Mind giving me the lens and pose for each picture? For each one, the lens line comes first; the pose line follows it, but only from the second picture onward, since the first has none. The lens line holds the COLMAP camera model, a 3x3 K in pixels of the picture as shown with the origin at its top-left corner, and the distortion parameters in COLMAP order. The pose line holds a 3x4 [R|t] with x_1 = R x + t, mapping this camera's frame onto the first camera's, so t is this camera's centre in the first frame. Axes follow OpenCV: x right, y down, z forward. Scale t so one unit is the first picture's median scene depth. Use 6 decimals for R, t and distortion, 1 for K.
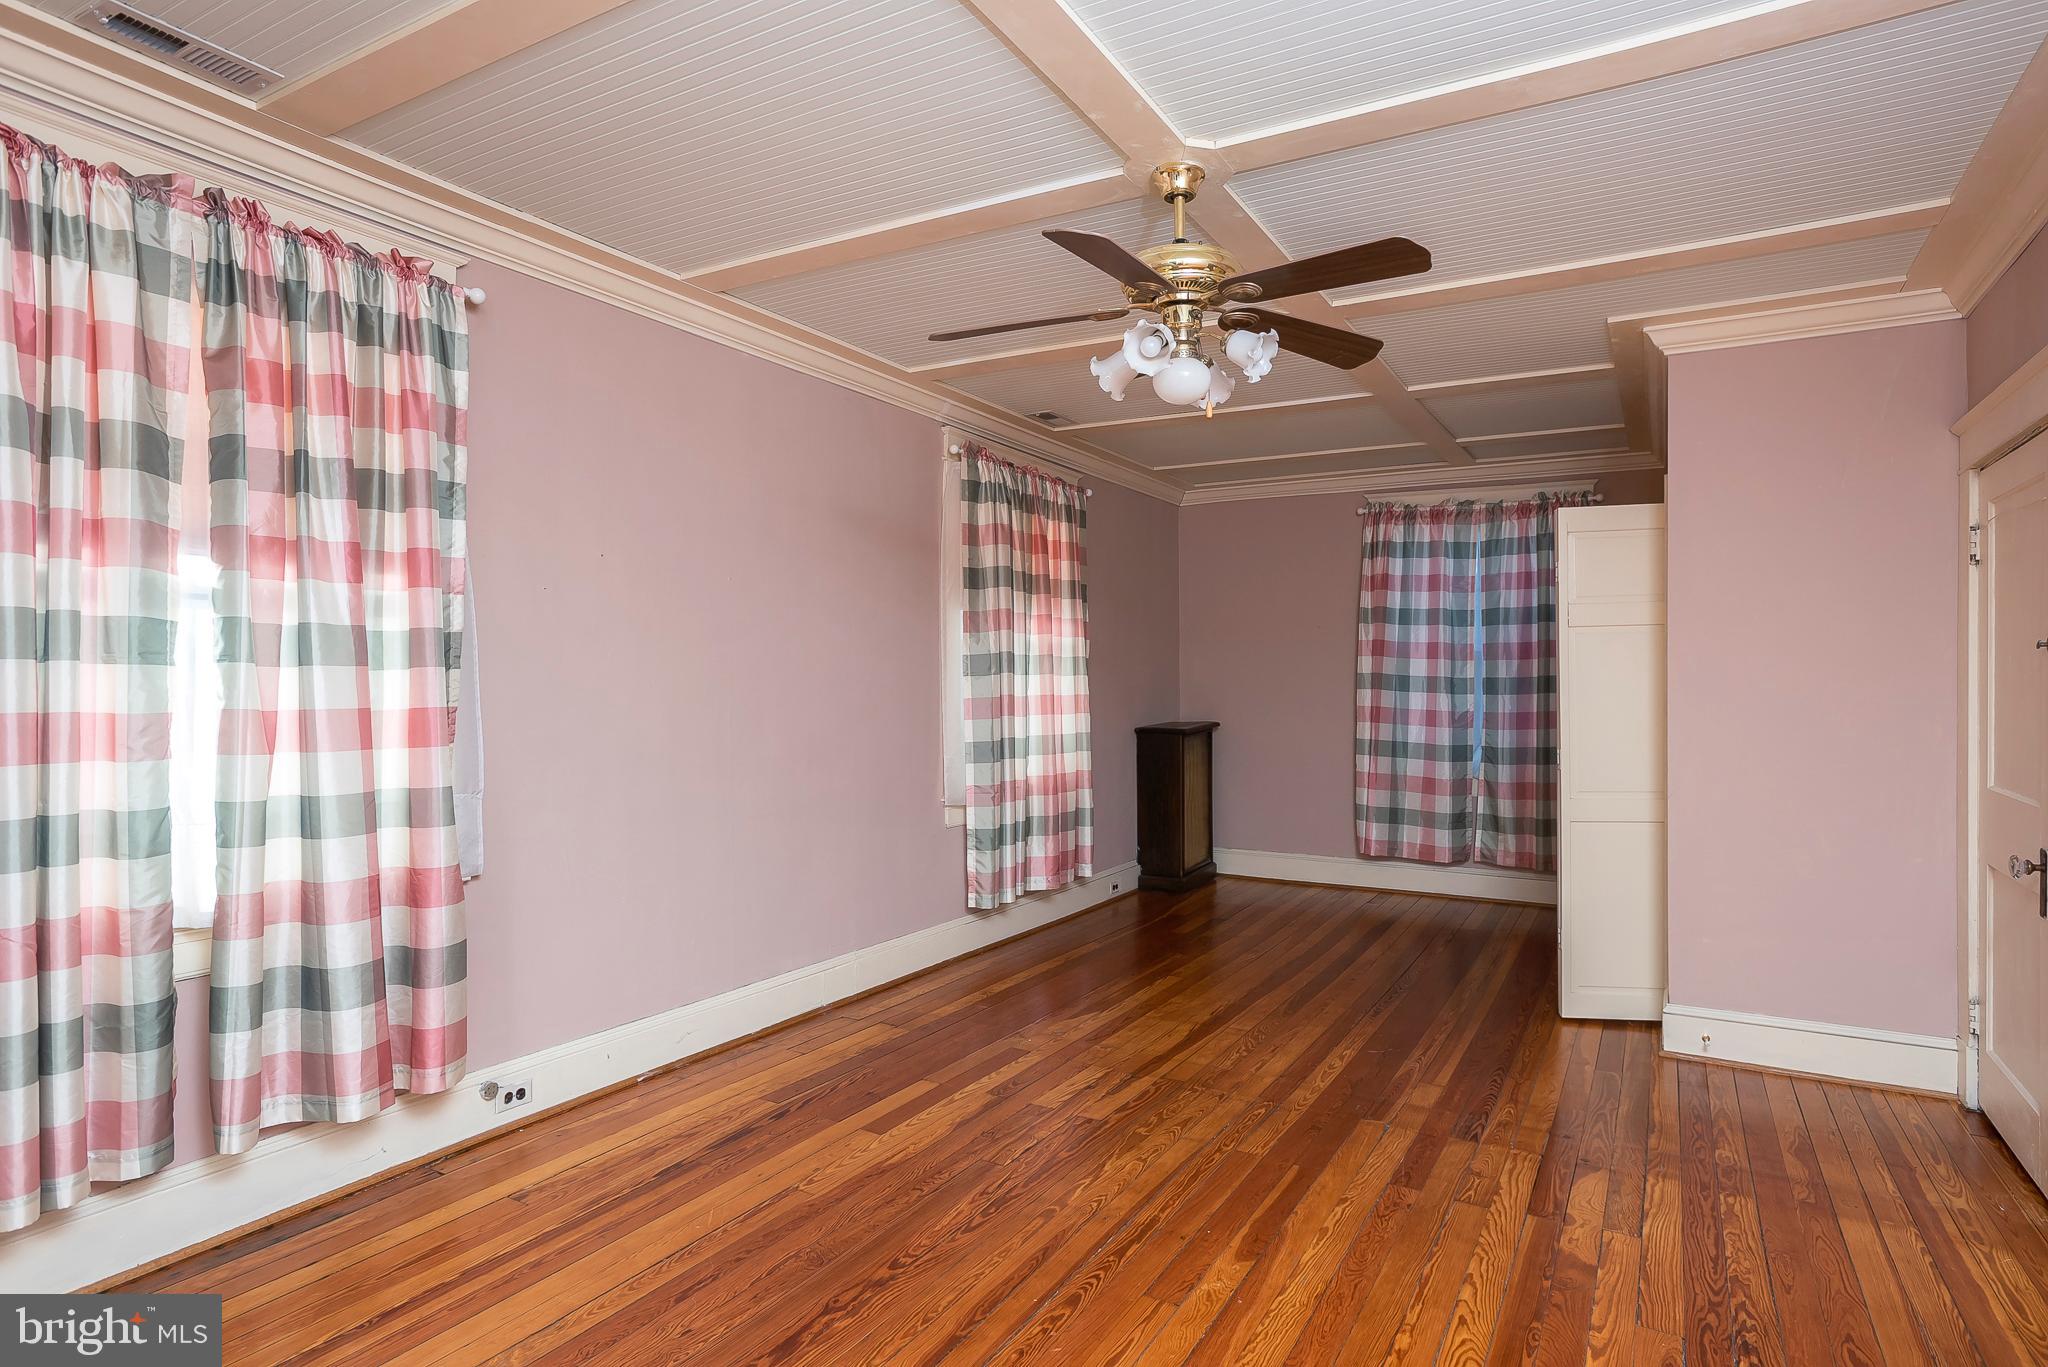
lens RADIAL K [[1047.0, 0, 1010.5], [0, 1047.0, 695.2], [0, 0, 1]] dist [-0.001882, -0.001215]
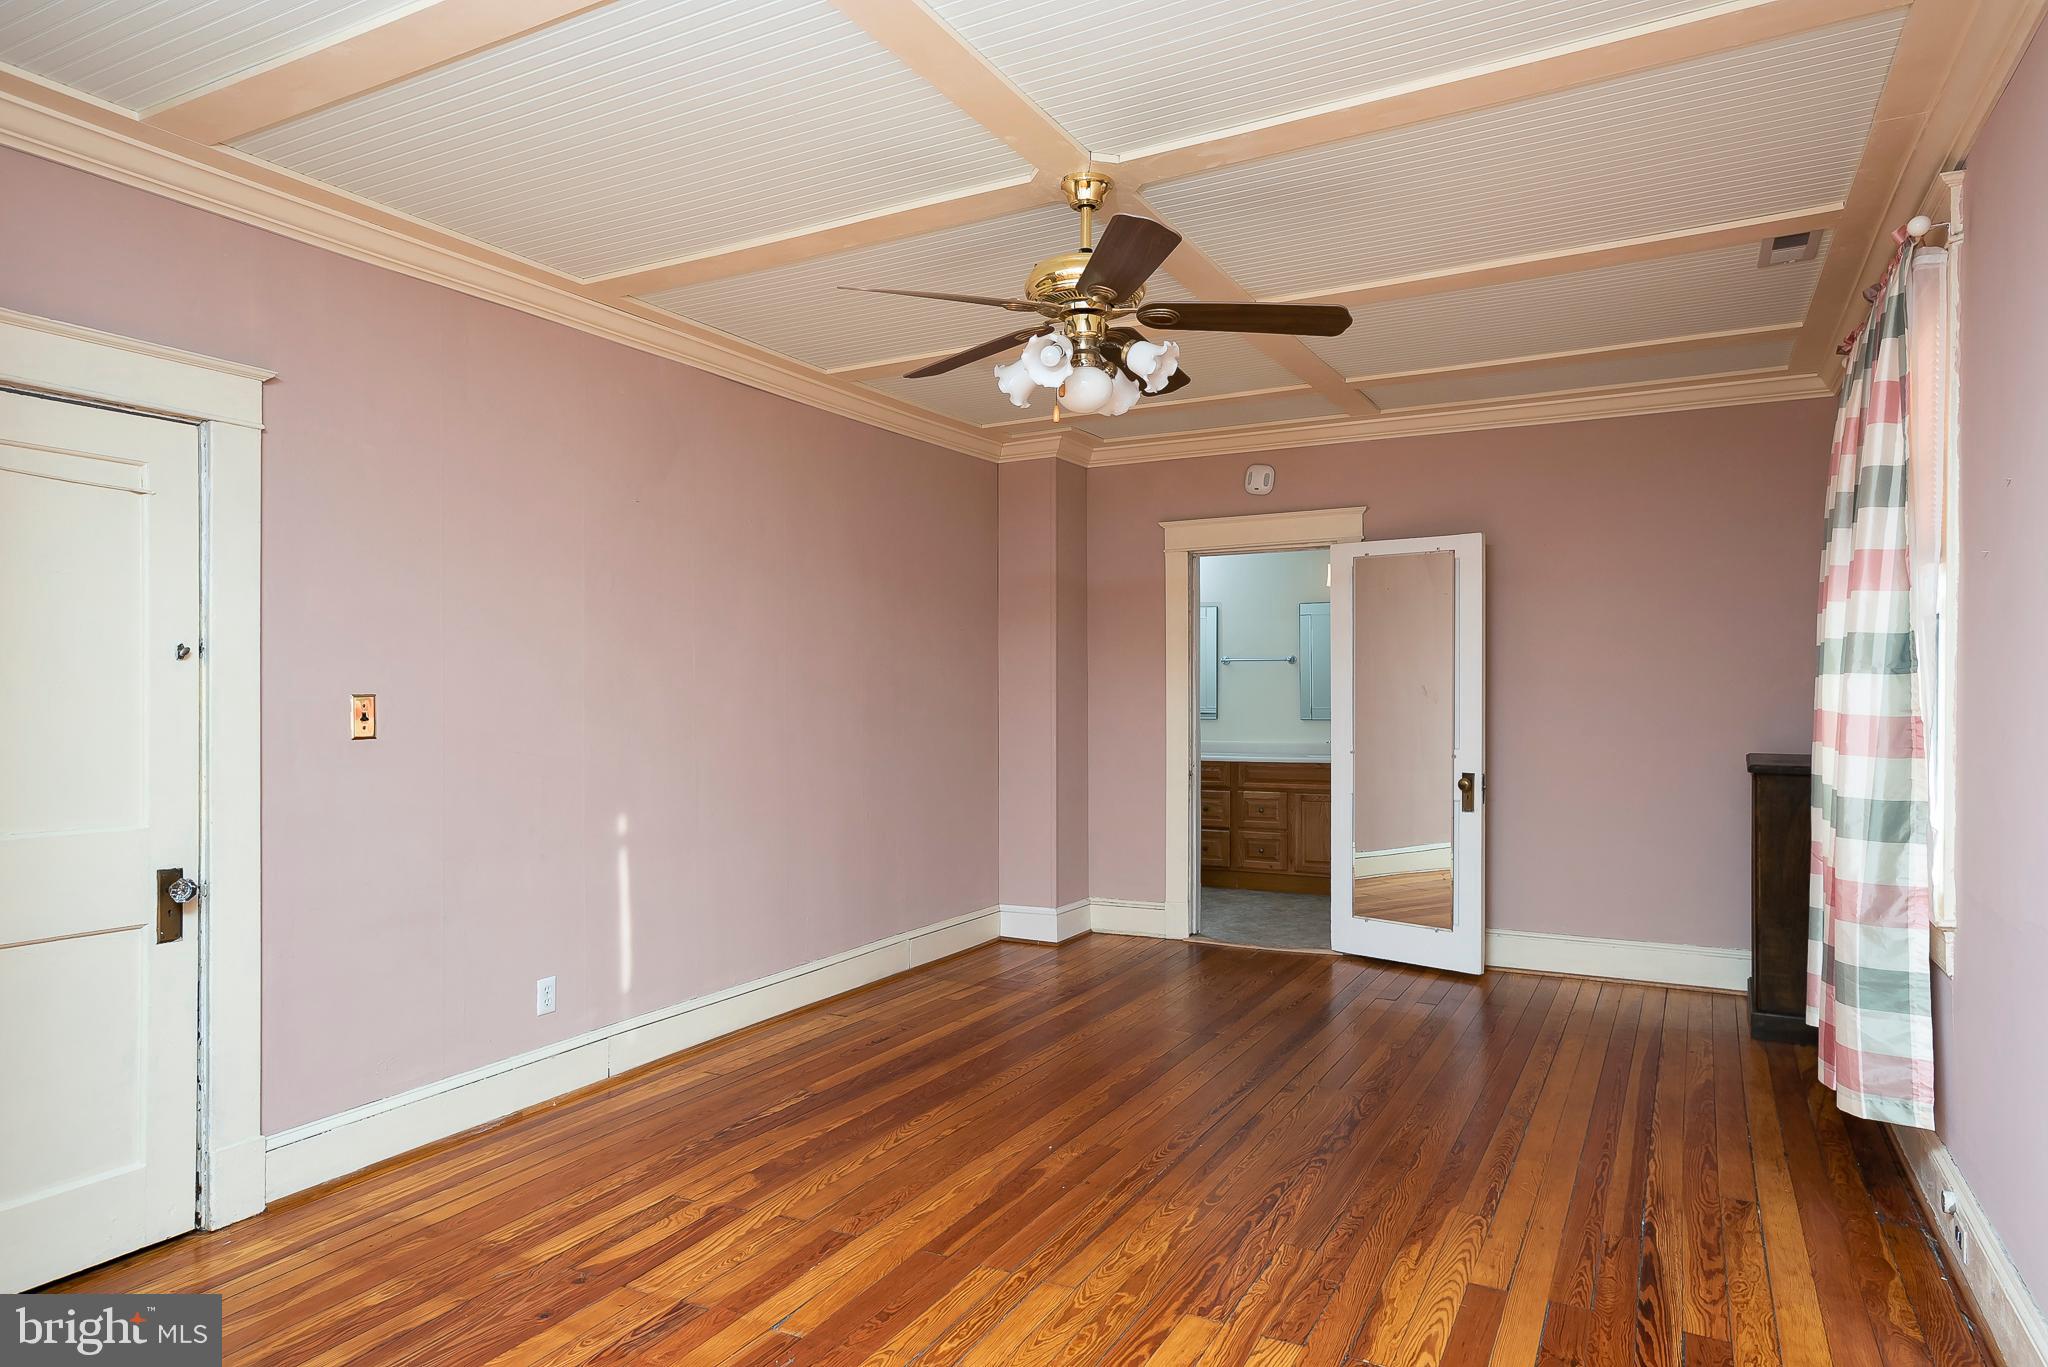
lens RADIAL K [[1237.5, 0, 1029.2], [0, 1237.5, 687.0], [0, 0, 1]] dist [-0.006298, -0.000837]
pose [[-0.998083, 0.001599, -0.061876, 0.288555], [0.001497, 0.999997, 0.001696, -0.014896], [0.061879, 0.001600, -0.998082, 2.171626]]
